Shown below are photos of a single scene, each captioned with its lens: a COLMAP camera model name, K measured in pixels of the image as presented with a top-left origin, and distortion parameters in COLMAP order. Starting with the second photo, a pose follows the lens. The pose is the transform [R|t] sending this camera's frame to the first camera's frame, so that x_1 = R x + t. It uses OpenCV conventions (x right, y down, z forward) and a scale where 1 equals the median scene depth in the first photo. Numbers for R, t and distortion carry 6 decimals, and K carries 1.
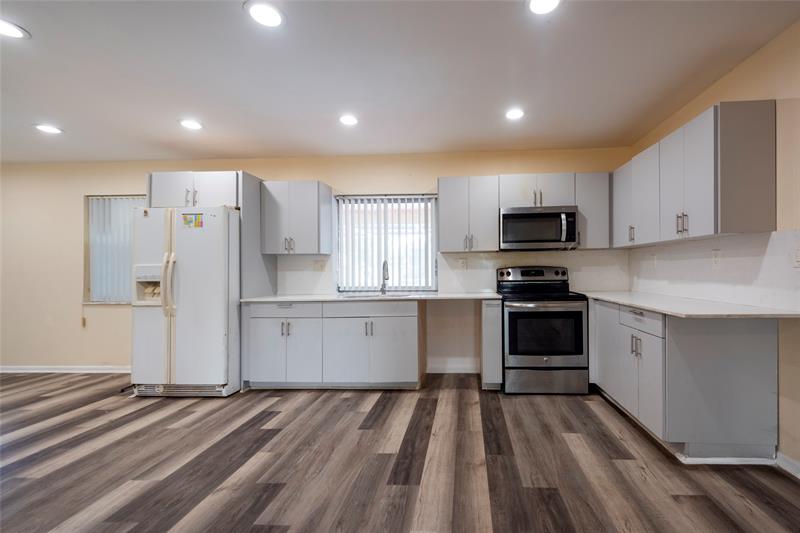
lens RADIAL K [[329.3, 0, 451.1], [0, 329.3, 269.2], [0, 0, 1]] dist [0.005975, -0.001799]
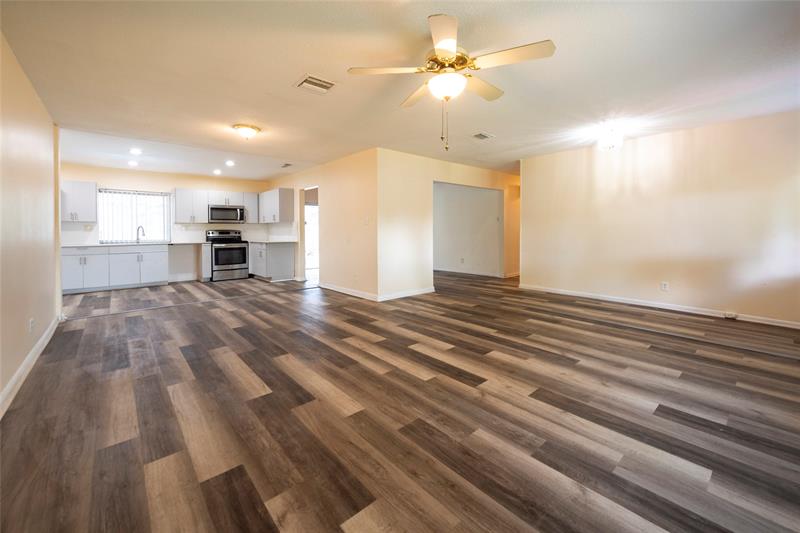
lens RADIAL K [[329.3, 0, 413.5], [0, 329.3, 239.9], [0, 0, 1]] dist [0.005975, -0.001799]
pose [[0.708793, -0.009633, 0.705351, -0.508152], [-0.001446, 0.999885, 0.015108, 0.028371], [-0.705415, -0.011729, 0.708698, -1.795008]]
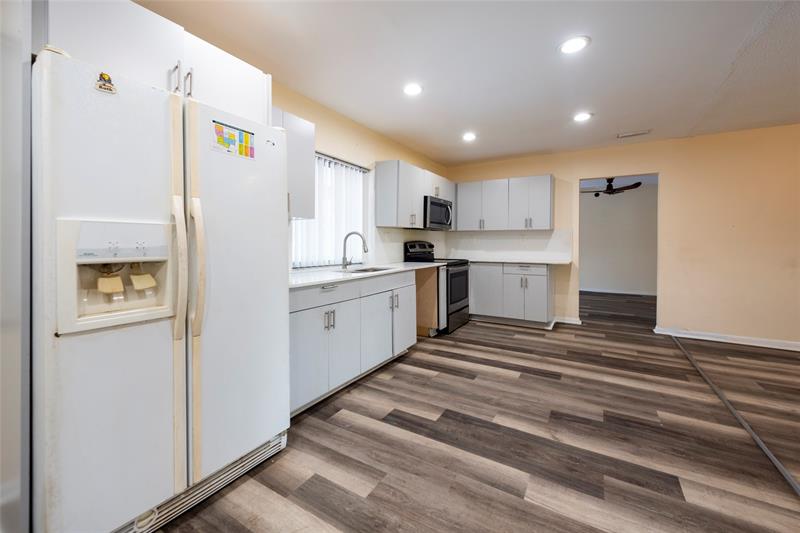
lens RADIAL K [[329.3, 0, 379.7], [0, 329.3, 243.3], [0, 0, 1]] dist [0.005975, -0.001799]
pose [[0.494364, 0.011485, 0.869179, -1.125063], [-0.011042, 0.999915, -0.006932, 0.014316], [-0.869185, -0.006170, 0.494449, 0.552622]]
